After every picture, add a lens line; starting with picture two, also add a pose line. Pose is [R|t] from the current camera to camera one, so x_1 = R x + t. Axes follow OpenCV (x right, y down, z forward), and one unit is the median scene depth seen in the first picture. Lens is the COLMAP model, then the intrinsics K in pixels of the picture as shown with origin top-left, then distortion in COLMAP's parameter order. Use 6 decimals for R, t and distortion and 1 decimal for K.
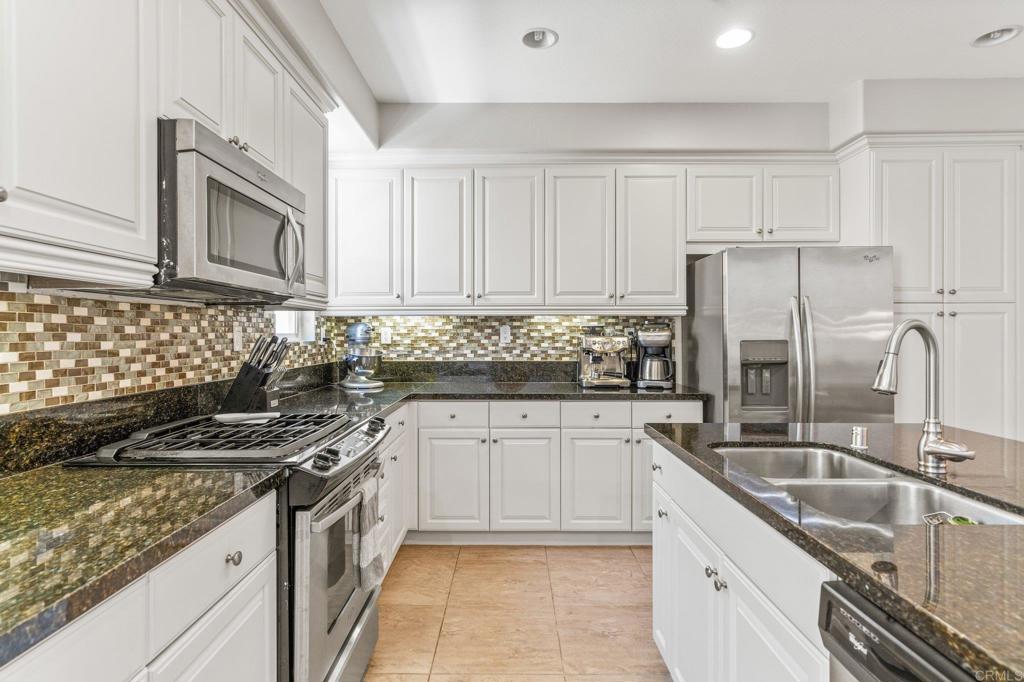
lens RADIAL K [[539.2, 0, 510.5], [0, 539.2, 338.4], [0, 0, 1]] dist [-0.000787, 0.000119]
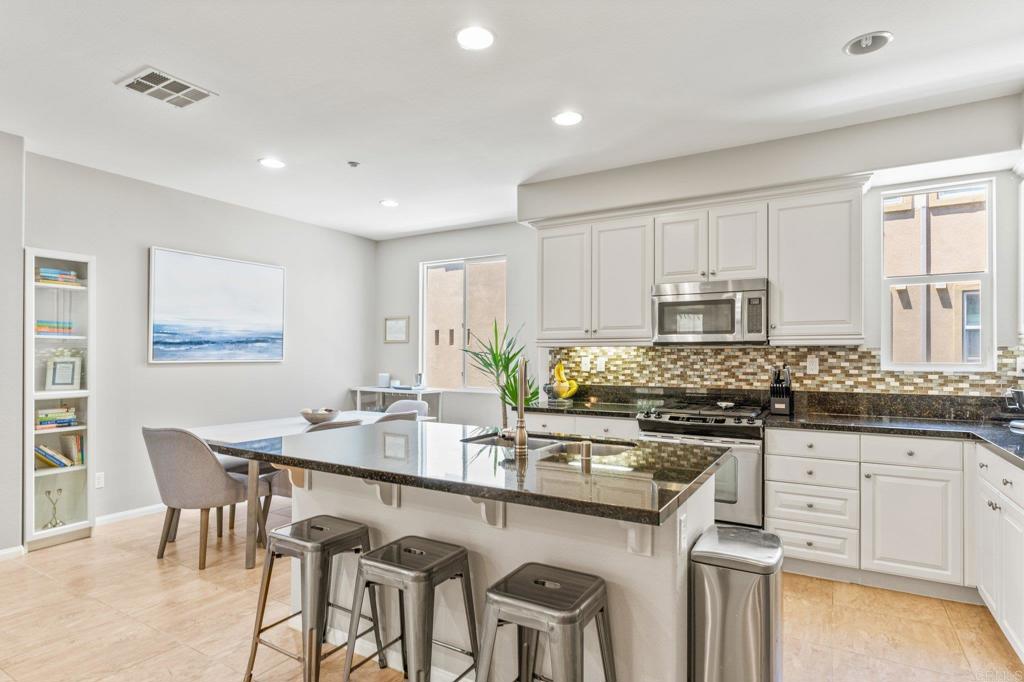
lens RADIAL K [[539.2, 0, 511.8], [0, 539.2, 348.2], [0, 0, 1]] dist [-0.000787, 0.000119]
pose [[-0.502373, -0.028947, -0.864166, 1.694277], [-0.016527, 0.999578, -0.023875, 0.001038], [0.864493, 0.002288, -0.502640, 1.381812]]
